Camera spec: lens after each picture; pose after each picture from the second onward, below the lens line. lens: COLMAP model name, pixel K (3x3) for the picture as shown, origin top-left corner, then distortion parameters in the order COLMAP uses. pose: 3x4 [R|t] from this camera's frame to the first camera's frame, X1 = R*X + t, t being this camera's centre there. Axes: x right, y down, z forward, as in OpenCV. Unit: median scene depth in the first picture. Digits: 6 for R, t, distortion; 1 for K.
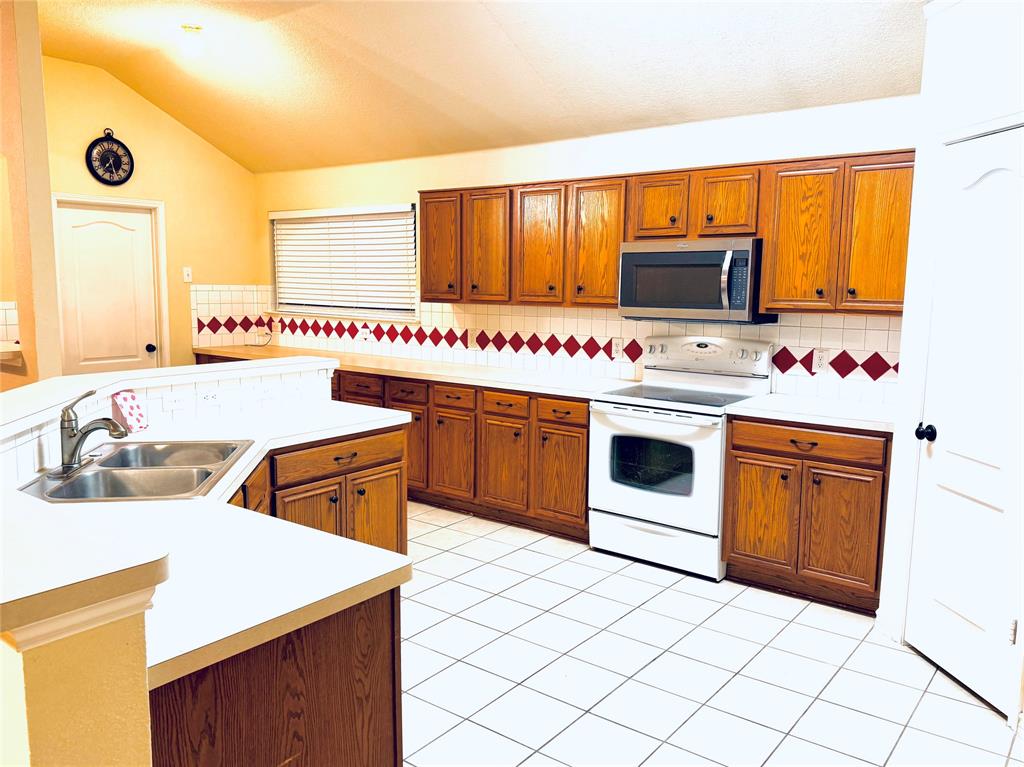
lens RADIAL K [[806.8, 0, 512.0], [0, 806.8, 383.5], [0, 0, 1]] dist [0.003212, -0.000566]
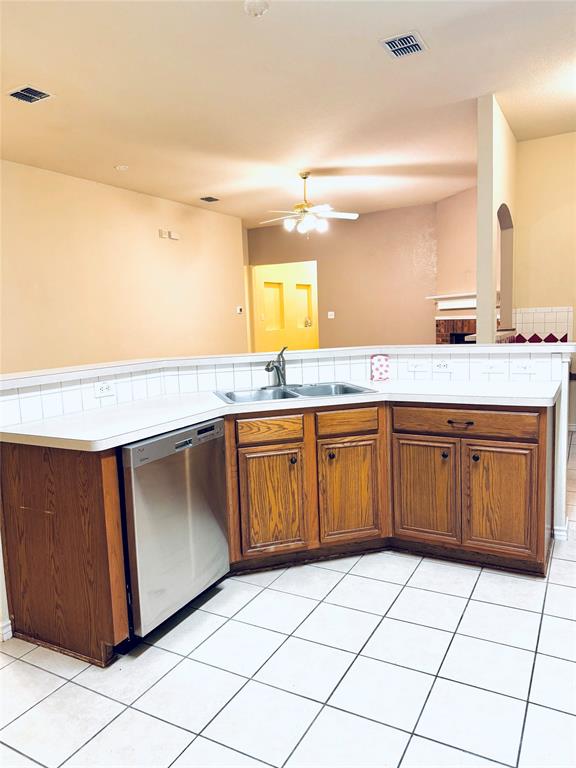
lens RADIAL K [[534.5, 0, 288.0], [0, 534.5, 384.0], [0, 0, 1]] dist [0.103803, -0.134883]
pose [[0.145188, 0.102815, -0.984048, 0.543026], [-0.089383, 0.991882, 0.090446, -0.013191], [0.985358, 0.074826, 0.153199, 0.662304]]
